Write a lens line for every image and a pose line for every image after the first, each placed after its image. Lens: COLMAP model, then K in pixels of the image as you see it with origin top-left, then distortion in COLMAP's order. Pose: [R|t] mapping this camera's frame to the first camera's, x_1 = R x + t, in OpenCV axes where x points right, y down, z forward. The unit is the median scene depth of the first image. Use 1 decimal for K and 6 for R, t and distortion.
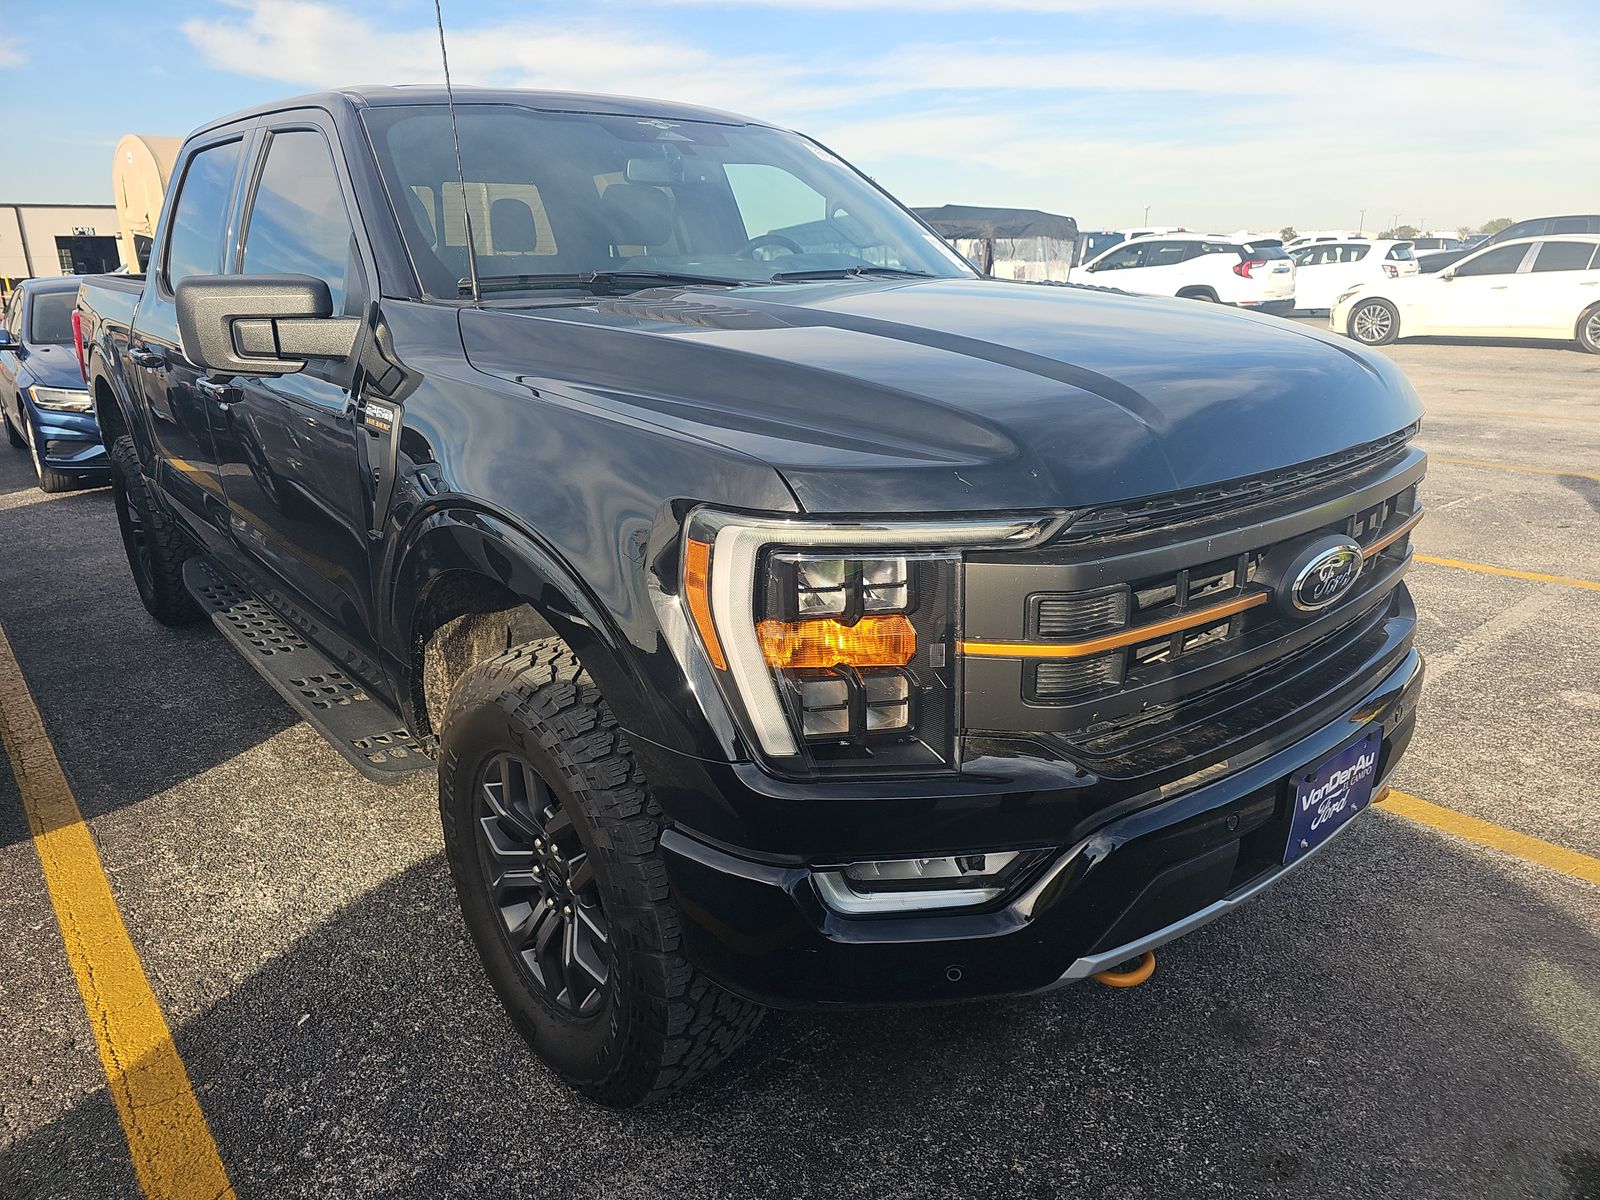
lens RADIAL K [[1040.3, 0, 789.2], [0, 1040.3, 596.4], [0, 0, 1]] dist [0.050143, -0.042615]
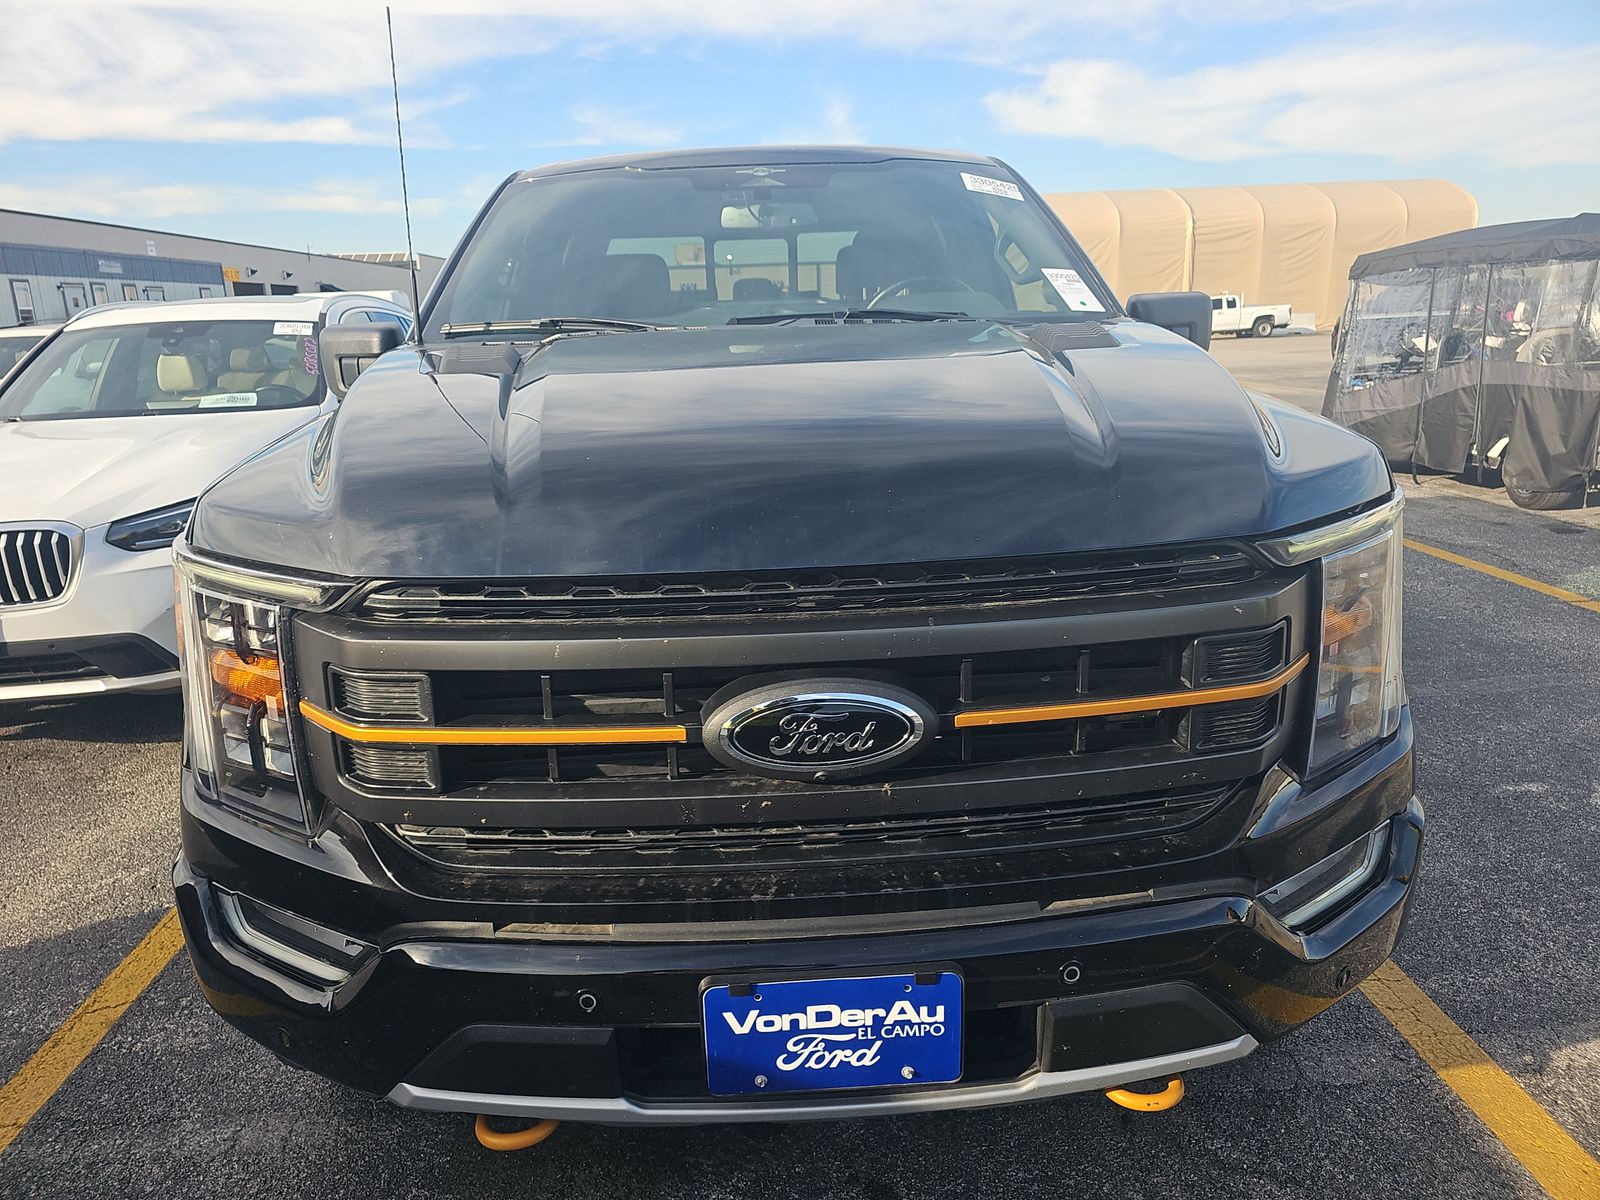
lens RADIAL K [[1040.3, 0, 789.2], [0, 1040.3, 596.4], [0, 0, 1]] dist [0.050143, -0.042615]
pose [[0.793297, 0.149626, -0.590162, 0.191096], [-0.168569, 0.985416, 0.023246, -0.026352], [0.585033, 0.081042, 0.806950, 0.082770]]
